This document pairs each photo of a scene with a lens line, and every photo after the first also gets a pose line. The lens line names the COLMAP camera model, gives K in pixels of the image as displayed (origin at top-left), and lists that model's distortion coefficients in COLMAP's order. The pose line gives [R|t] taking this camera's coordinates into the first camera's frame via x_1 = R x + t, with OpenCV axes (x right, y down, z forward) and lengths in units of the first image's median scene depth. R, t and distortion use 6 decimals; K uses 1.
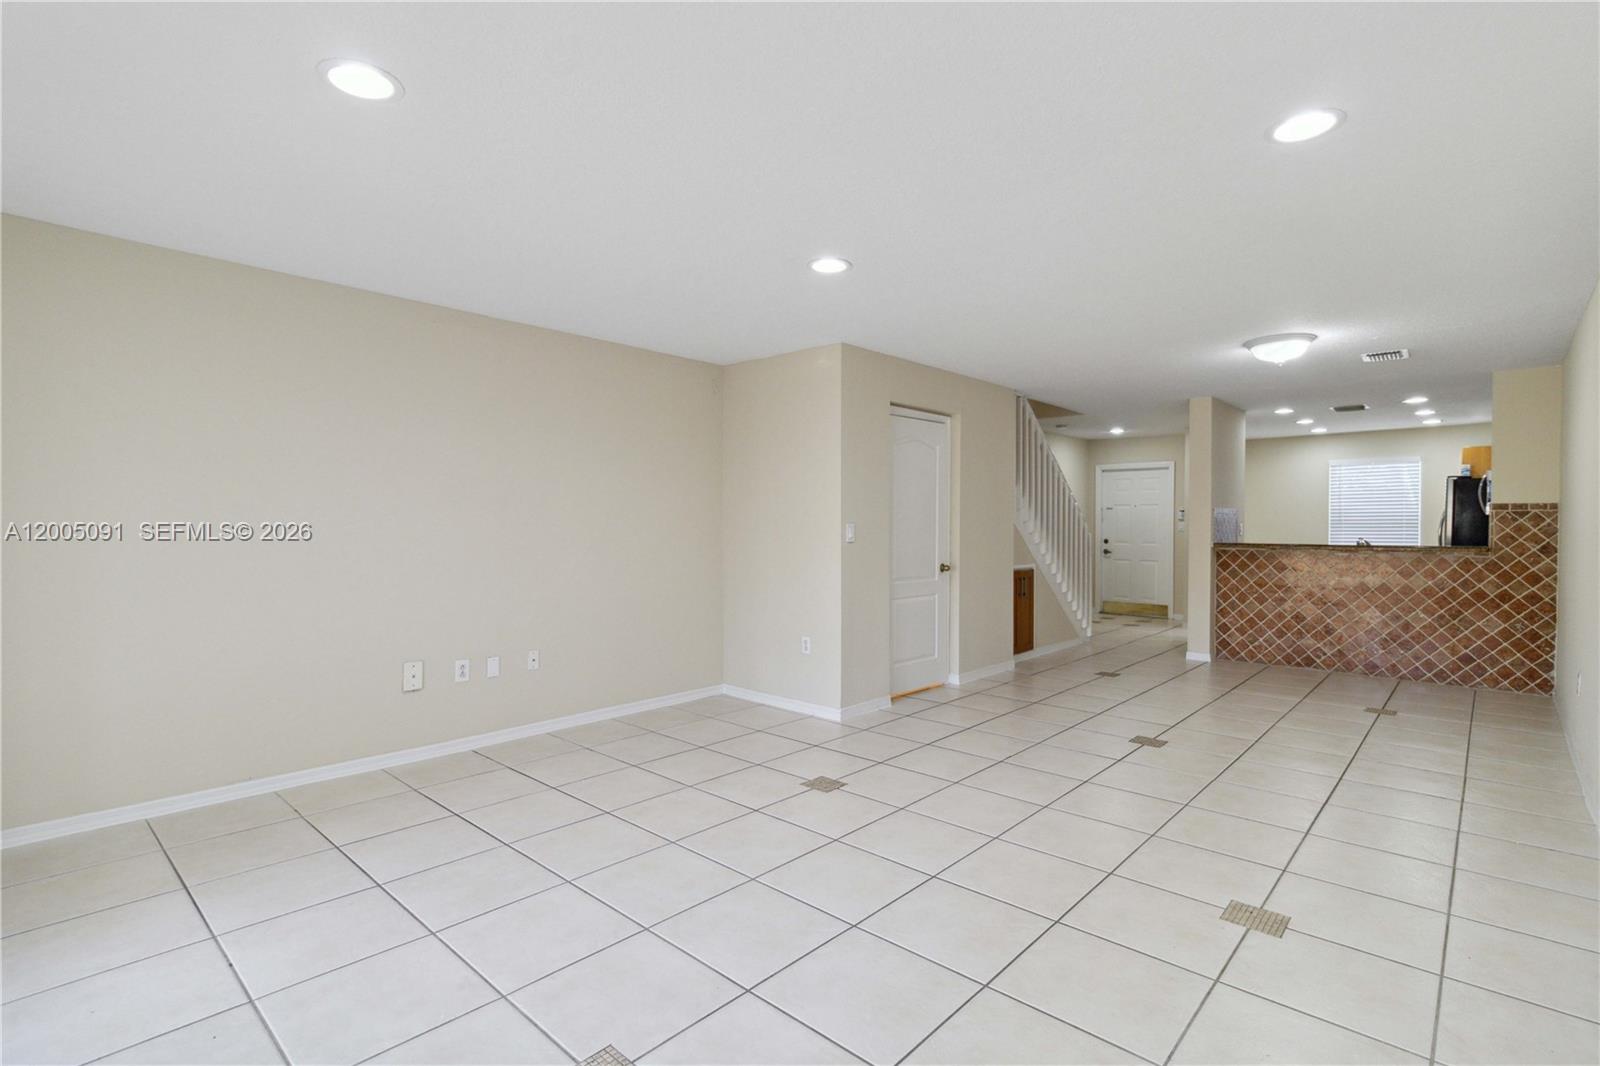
lens RADIAL K [[746.2, 0, 806.7], [0, 746.2, 530.2], [0, 0, 1]] dist [0.002656, 0.000165]
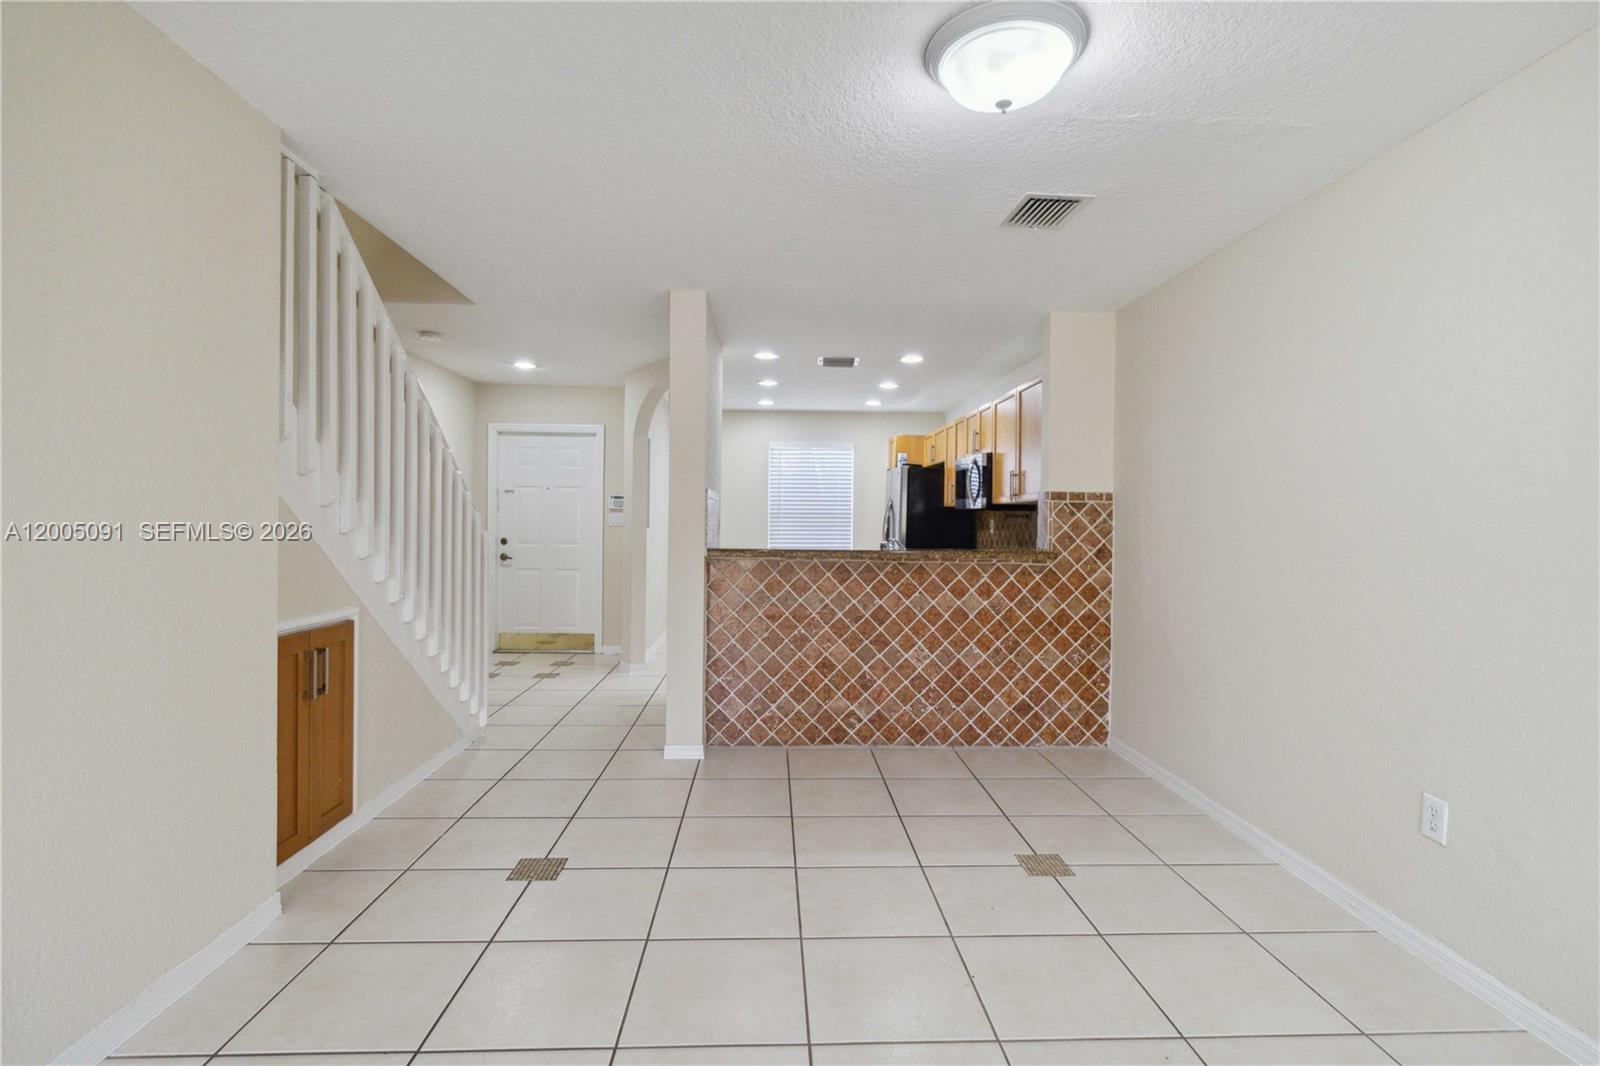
lens RADIAL K [[746.2, 0, 806.0], [0, 746.2, 526.2], [0, 0, 1]] dist [0.002656, 0.000165]
pose [[0.706214, 0.000896, 0.707998, 0.204018], [-0.004576, 0.999984, 0.003299, -0.002681], [-0.707984, -0.005569, 0.706207, 0.573460]]
